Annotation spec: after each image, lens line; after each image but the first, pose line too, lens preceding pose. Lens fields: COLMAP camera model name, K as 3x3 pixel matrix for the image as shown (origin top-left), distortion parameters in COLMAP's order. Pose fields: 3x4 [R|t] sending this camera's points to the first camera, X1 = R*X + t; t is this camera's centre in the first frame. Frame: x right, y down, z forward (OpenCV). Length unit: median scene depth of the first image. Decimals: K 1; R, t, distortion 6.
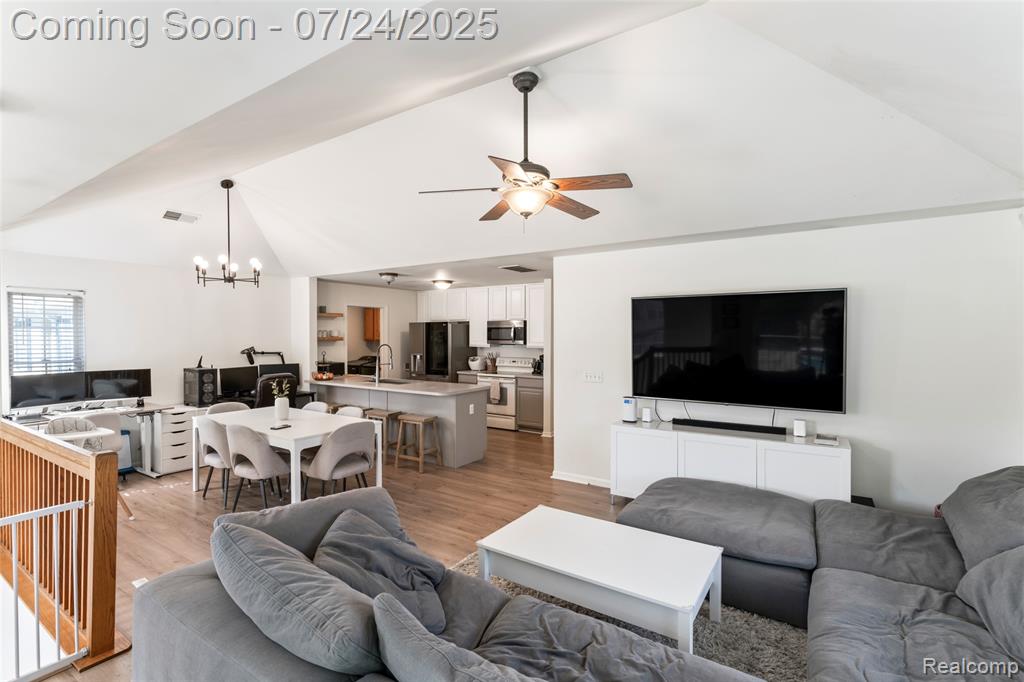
lens RADIAL K [[478.8, 0, 511.7], [0, 478.8, 339.9], [0, 0, 1]] dist [-0.001982, 0.000647]
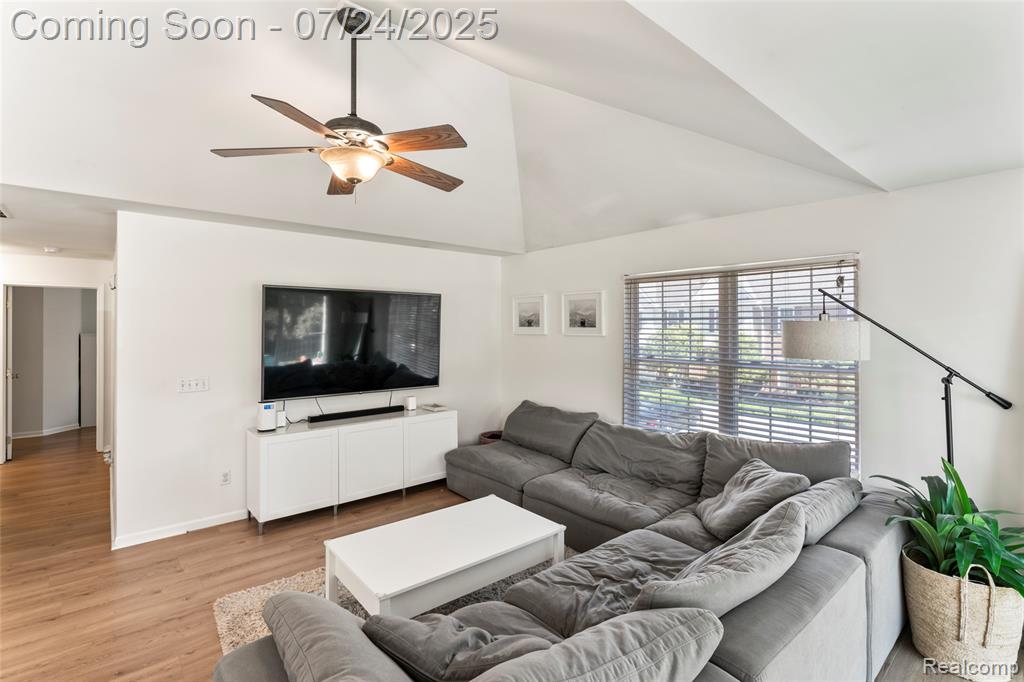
lens RADIAL K [[478.8, 0, 519.6], [0, 478.8, 325.9], [0, 0, 1]] dist [-0.001982, 0.000647]
pose [[0.273117, 0.004052, 0.961972, -0.313480], [0.011624, 0.999904, -0.007512, -0.002233], [-0.961911, 0.013234, 0.273044, 0.234985]]
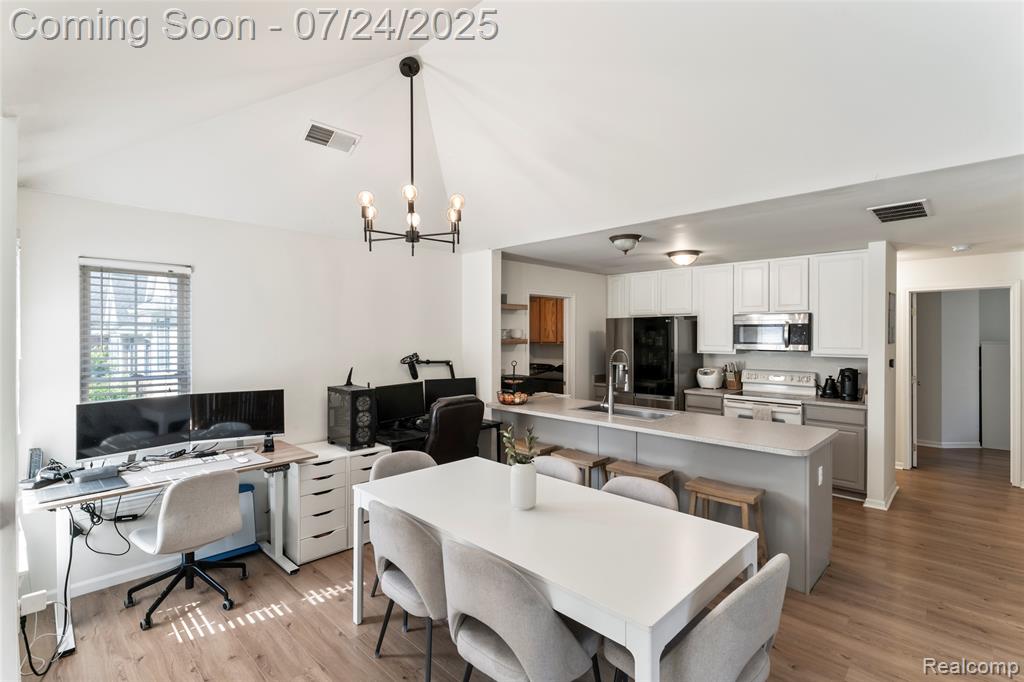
lens RADIAL K [[478.8, 0, 506.8], [0, 478.8, 333.3], [0, 0, 1]] dist [-0.001982, 0.000647]
pose [[0.980516, -0.000348, -0.196440, -0.285272], [-0.002641, 0.999885, -0.014957, -0.003913], [0.196422, 0.015185, 0.980402, 0.364863]]
